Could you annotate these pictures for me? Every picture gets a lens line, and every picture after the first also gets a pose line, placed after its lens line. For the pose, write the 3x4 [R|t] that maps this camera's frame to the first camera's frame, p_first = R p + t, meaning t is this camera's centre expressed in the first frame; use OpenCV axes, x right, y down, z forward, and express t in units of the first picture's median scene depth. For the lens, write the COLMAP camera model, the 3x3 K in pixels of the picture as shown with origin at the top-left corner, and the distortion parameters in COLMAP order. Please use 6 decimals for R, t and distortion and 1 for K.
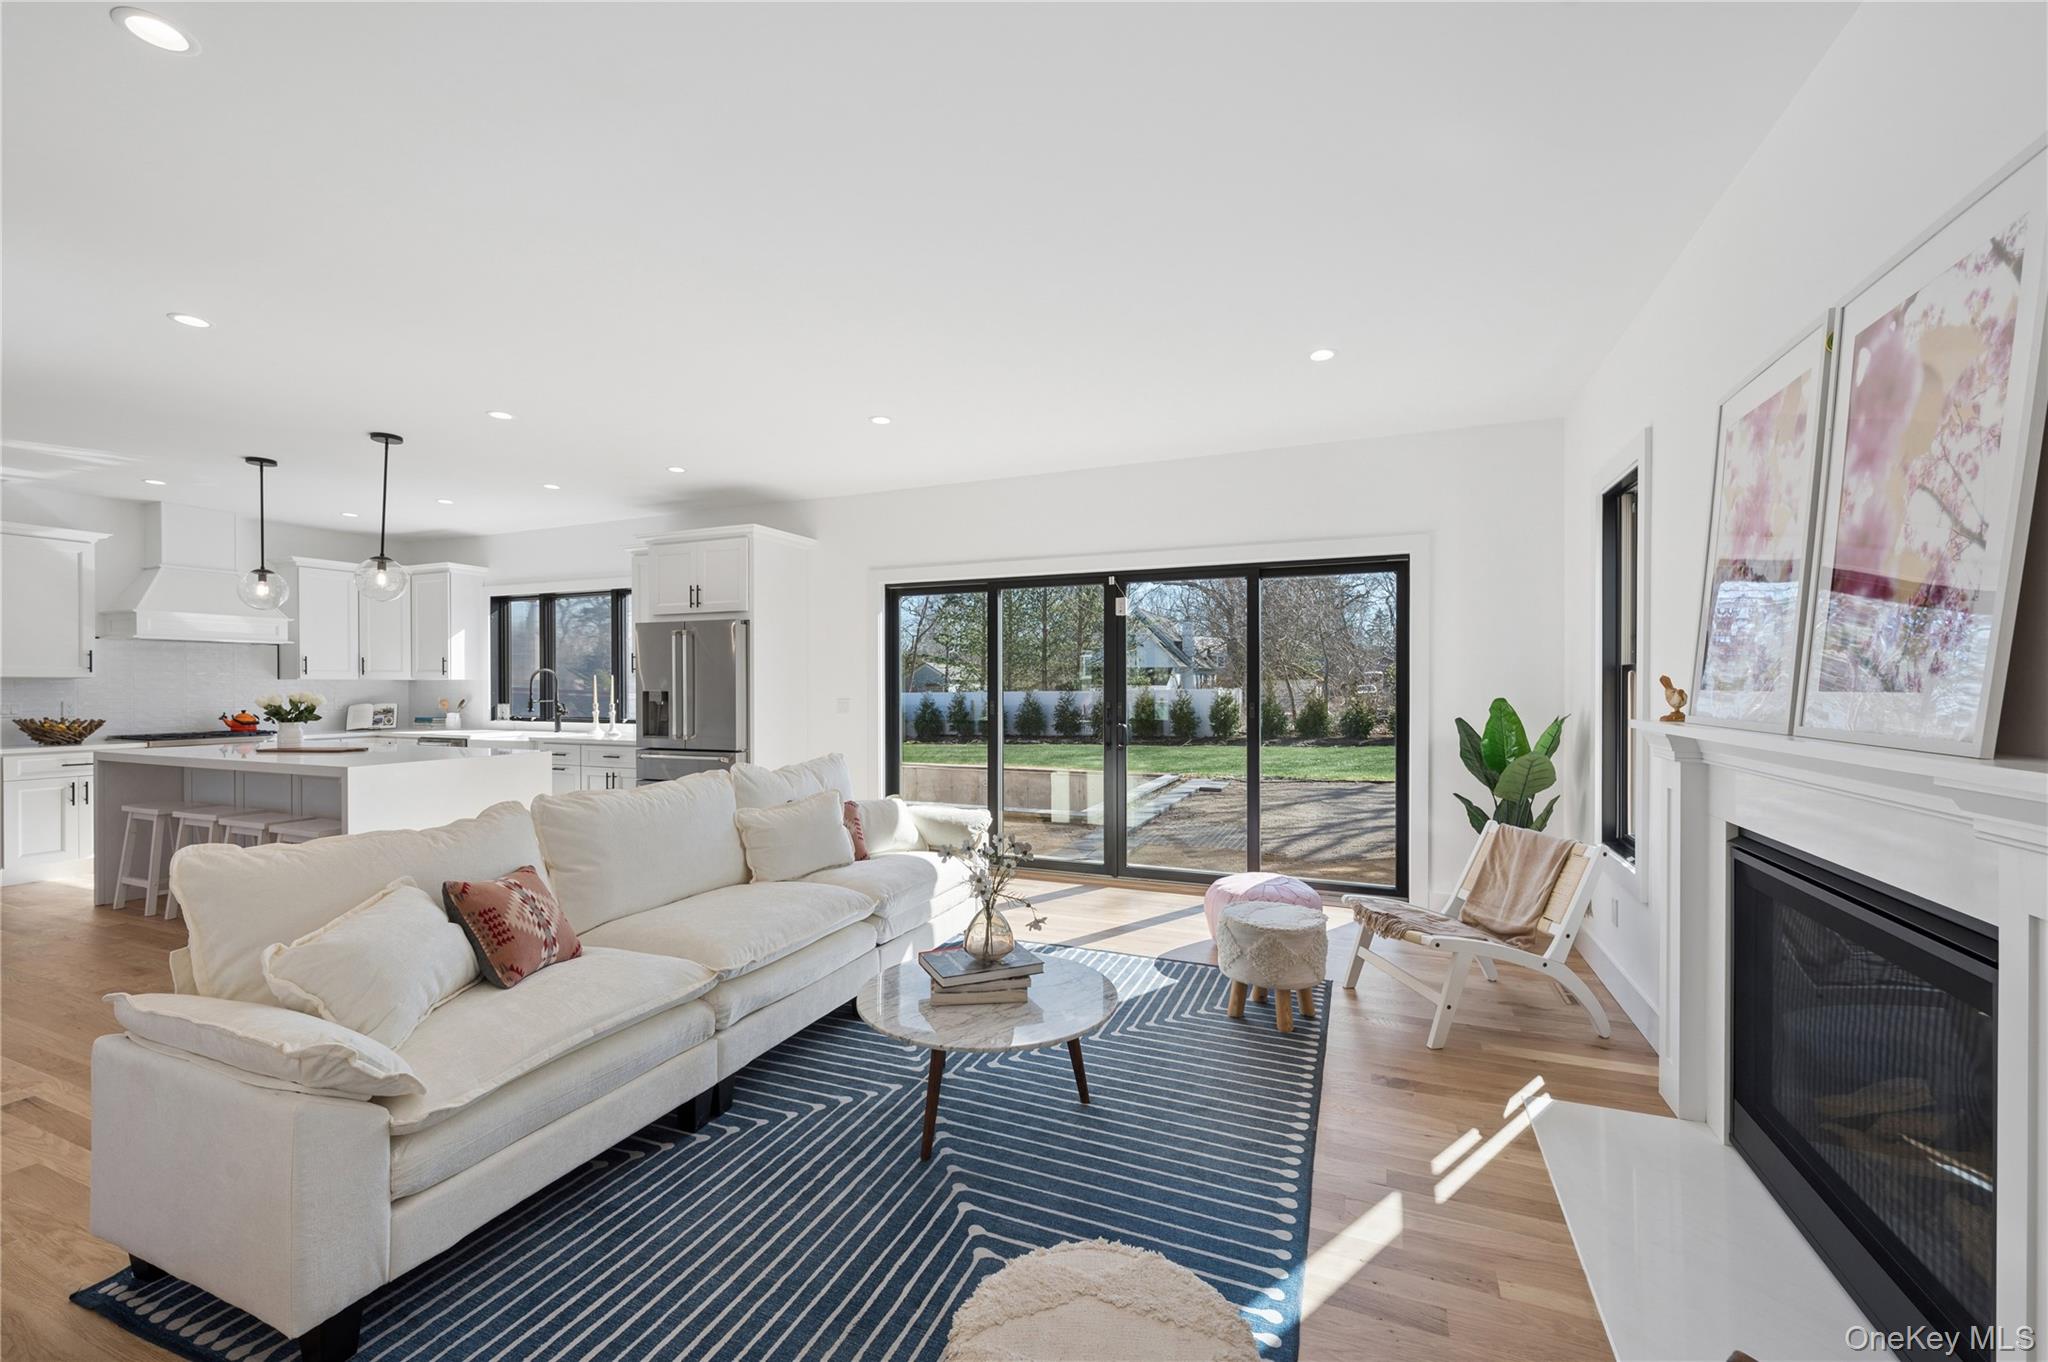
lens RADIAL K [[816.2, 0, 1030.3], [0, 816.2, 690.6], [0, 0, 1]] dist [-0.003028, 0.000105]
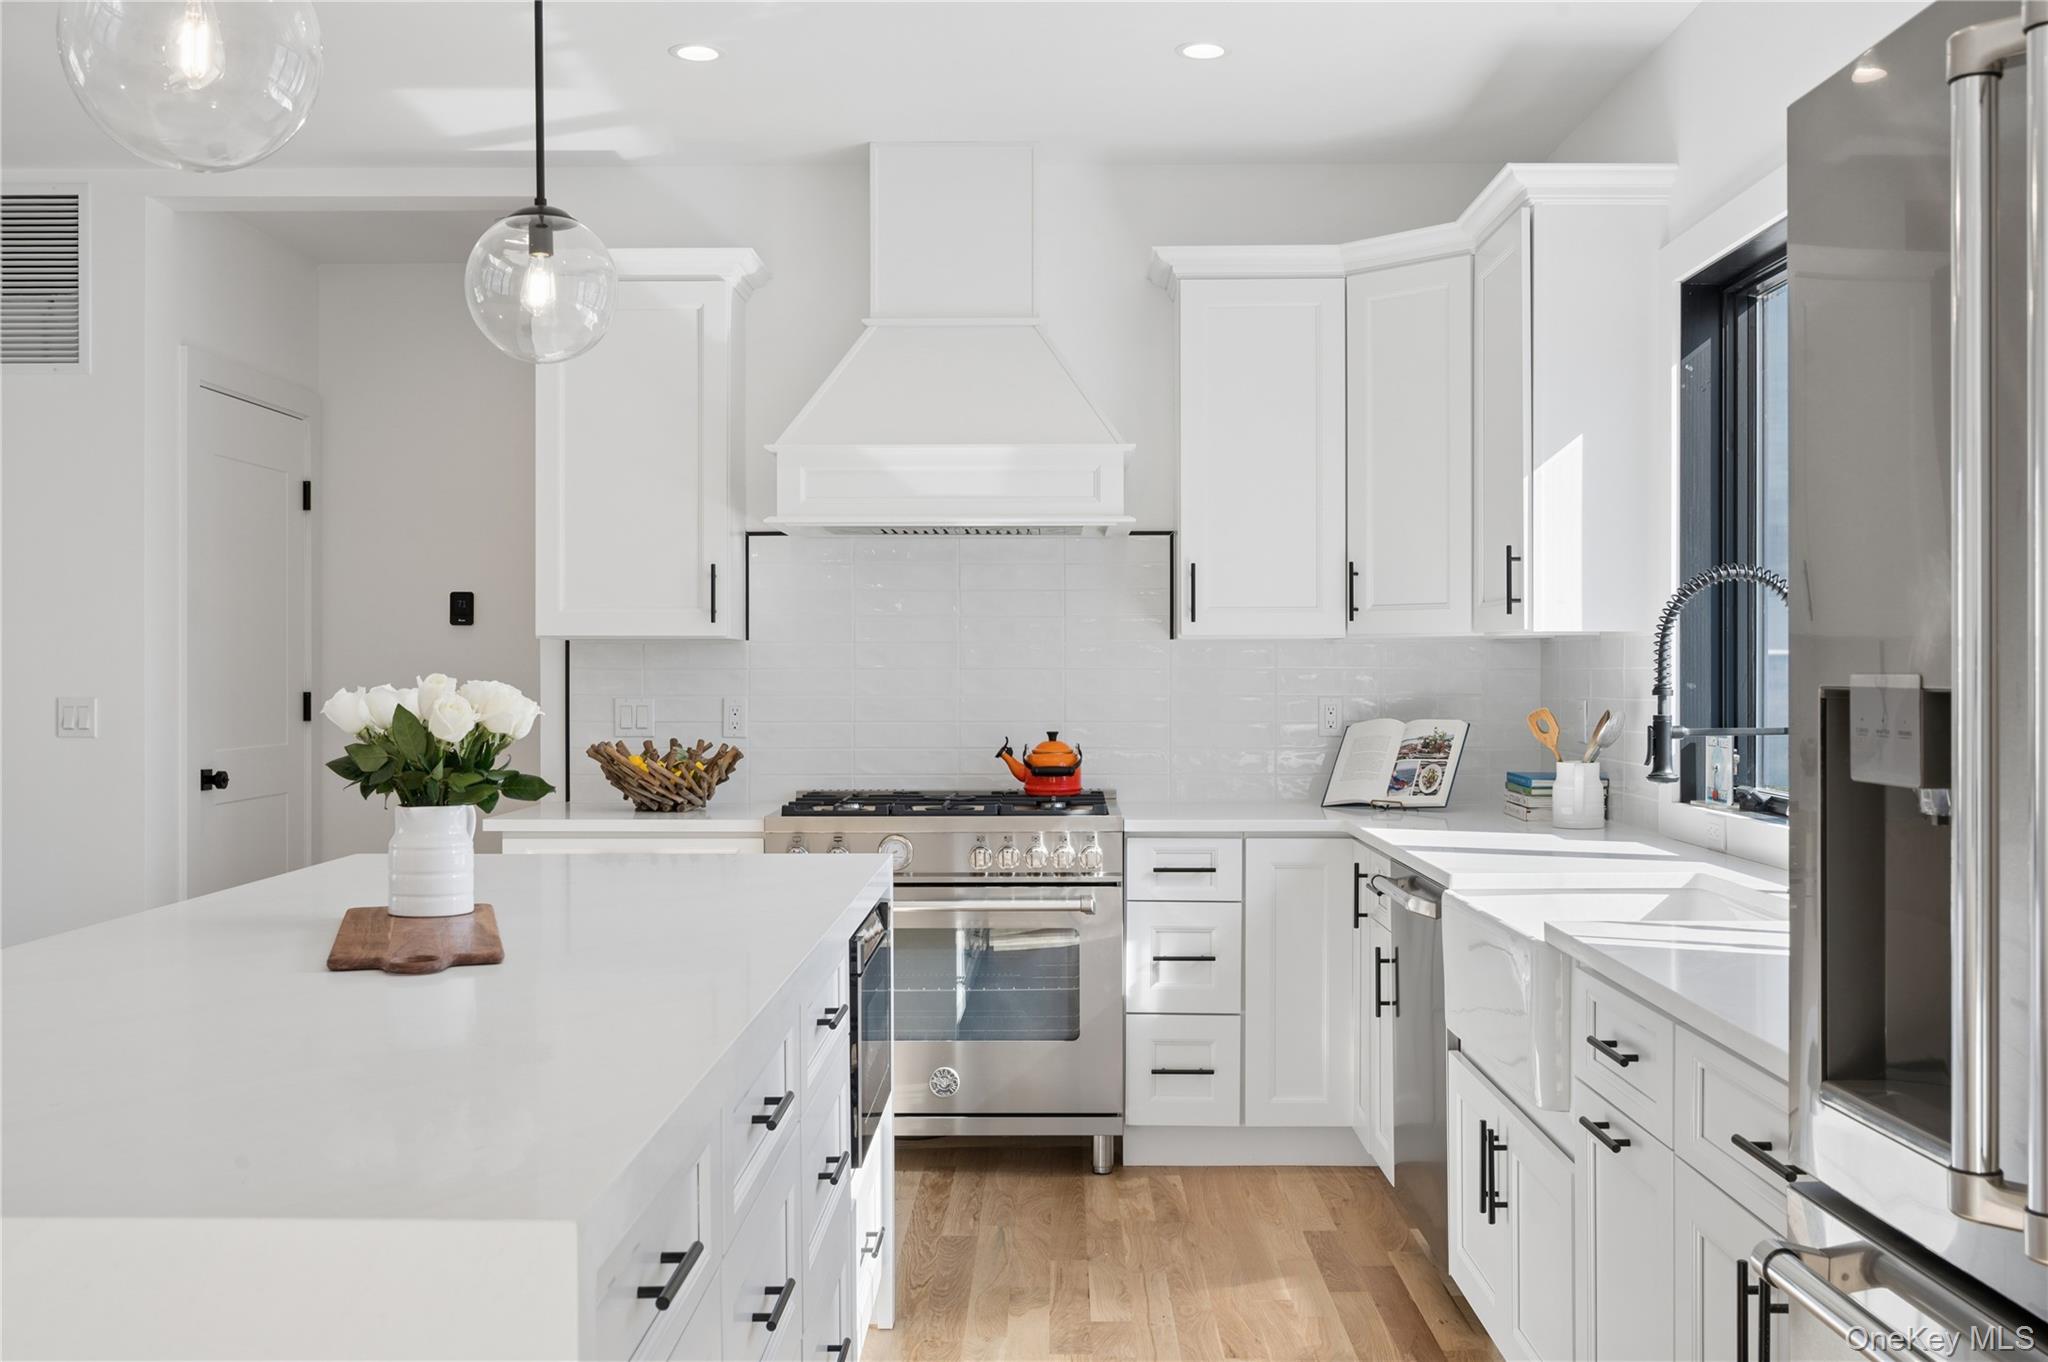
lens RADIAL K [[1963.4, 0, 1023.0], [0, 1963.4, 672.6], [0, 0, 1]] dist [-0.000072, 0.000000]
pose [[0.367434, 0.003580, -0.930043, -0.256513], [-0.005536, 0.999983, 0.001662, -0.001564], [0.930033, 0.004538, 0.367448, 0.785975]]
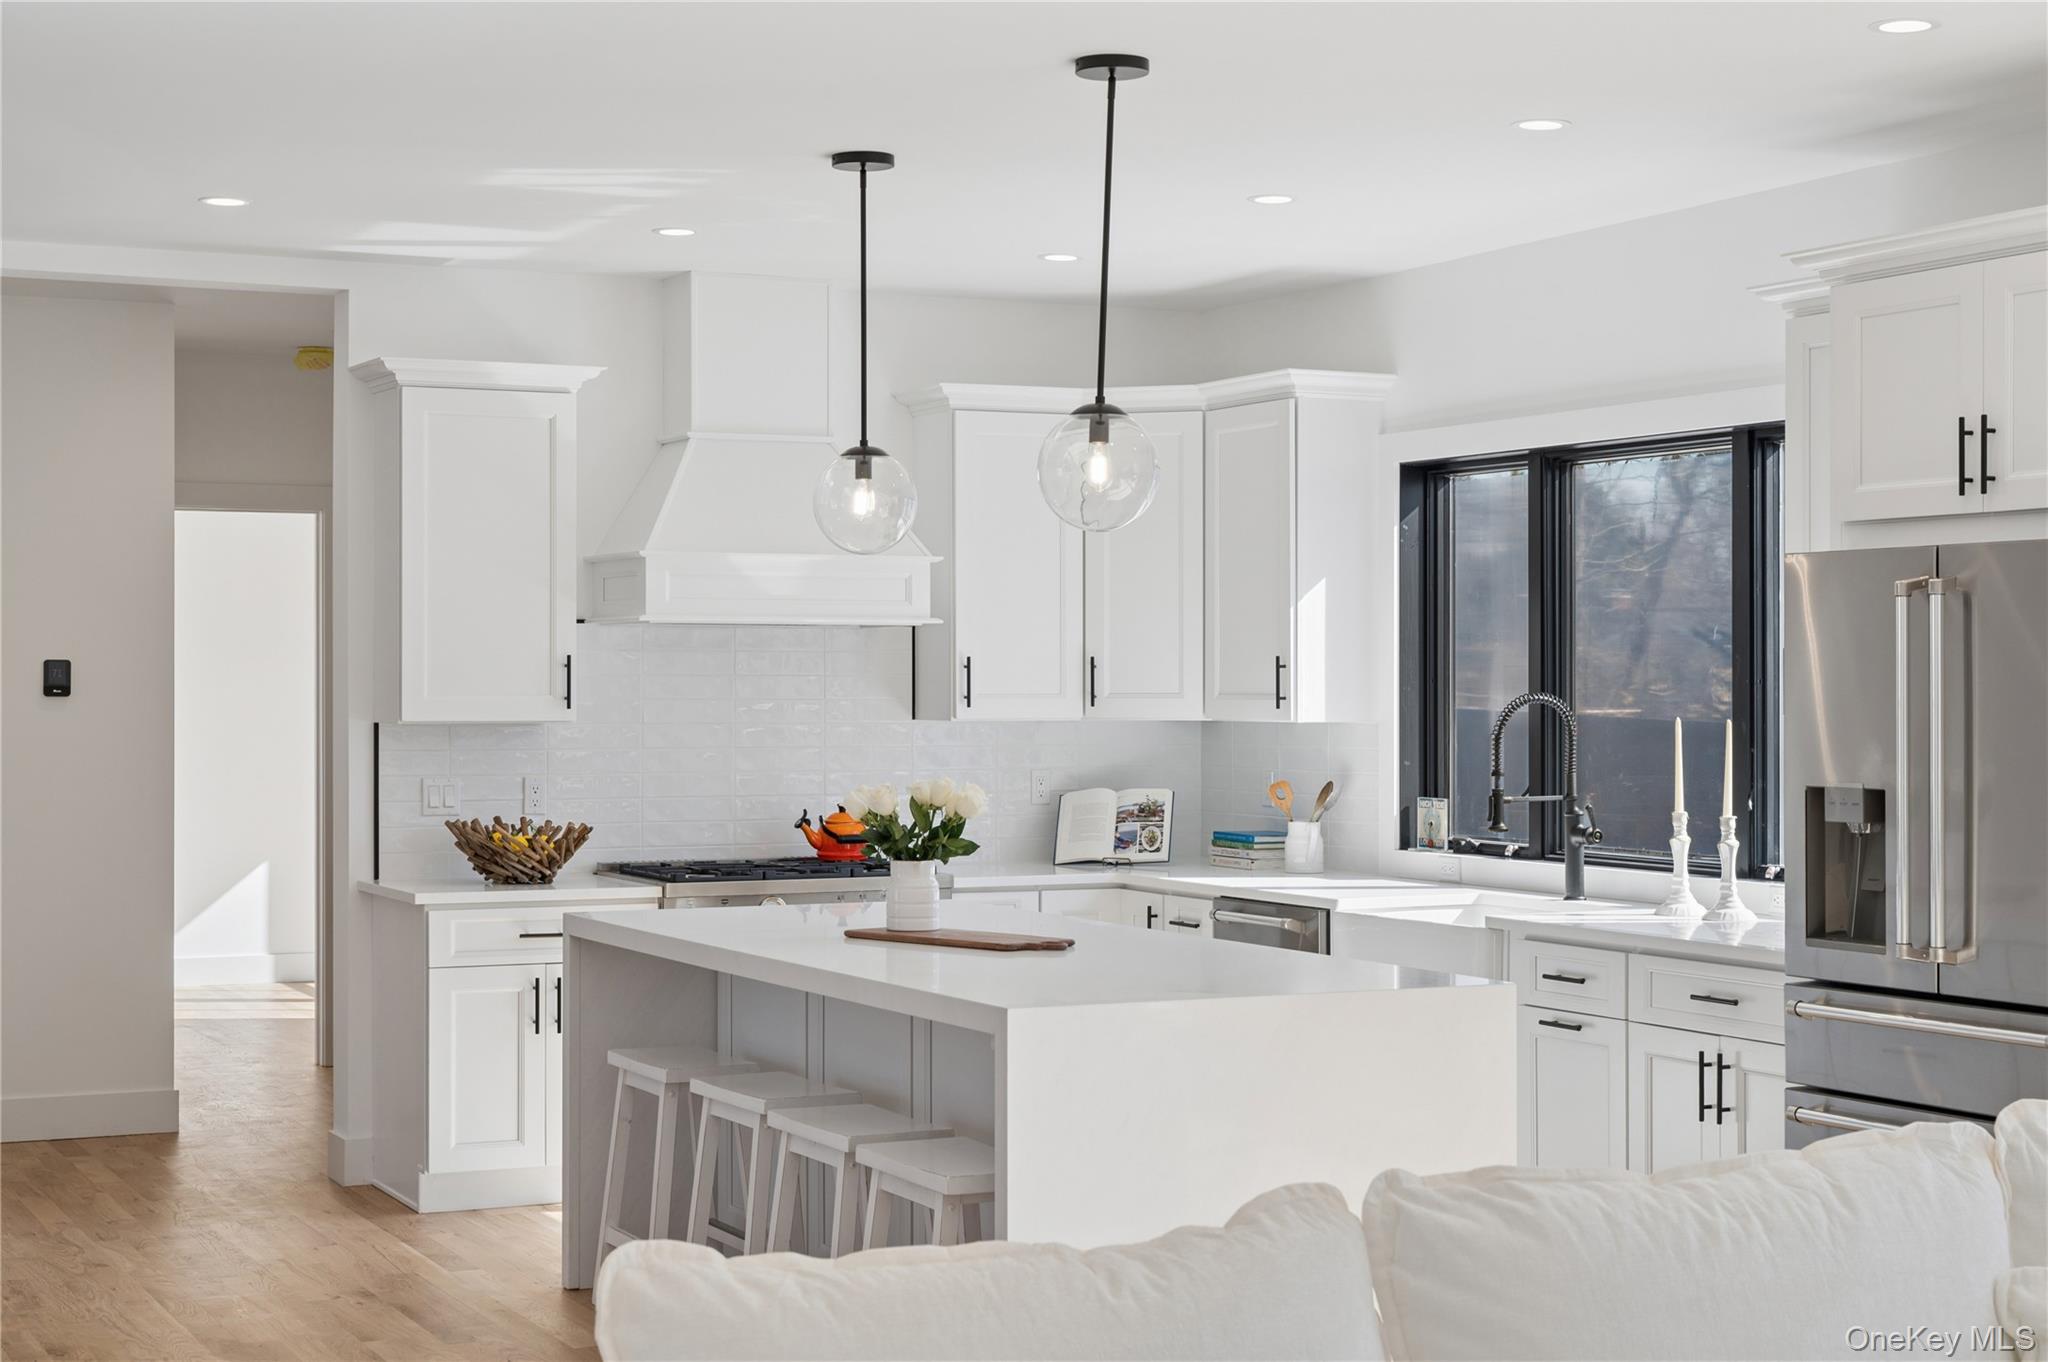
lens RADIAL K [[3145.7, 0, 1035.5], [0, 3145.7, 690.4], [0, 0, 1]] dist [0.005253, 0.000000]
pose [[0.748874, 0.003362, -0.662704, 0.064400], [-0.005923, 0.999981, -0.001620, -0.029844], [0.662686, 0.005138, 0.748880, -0.026444]]
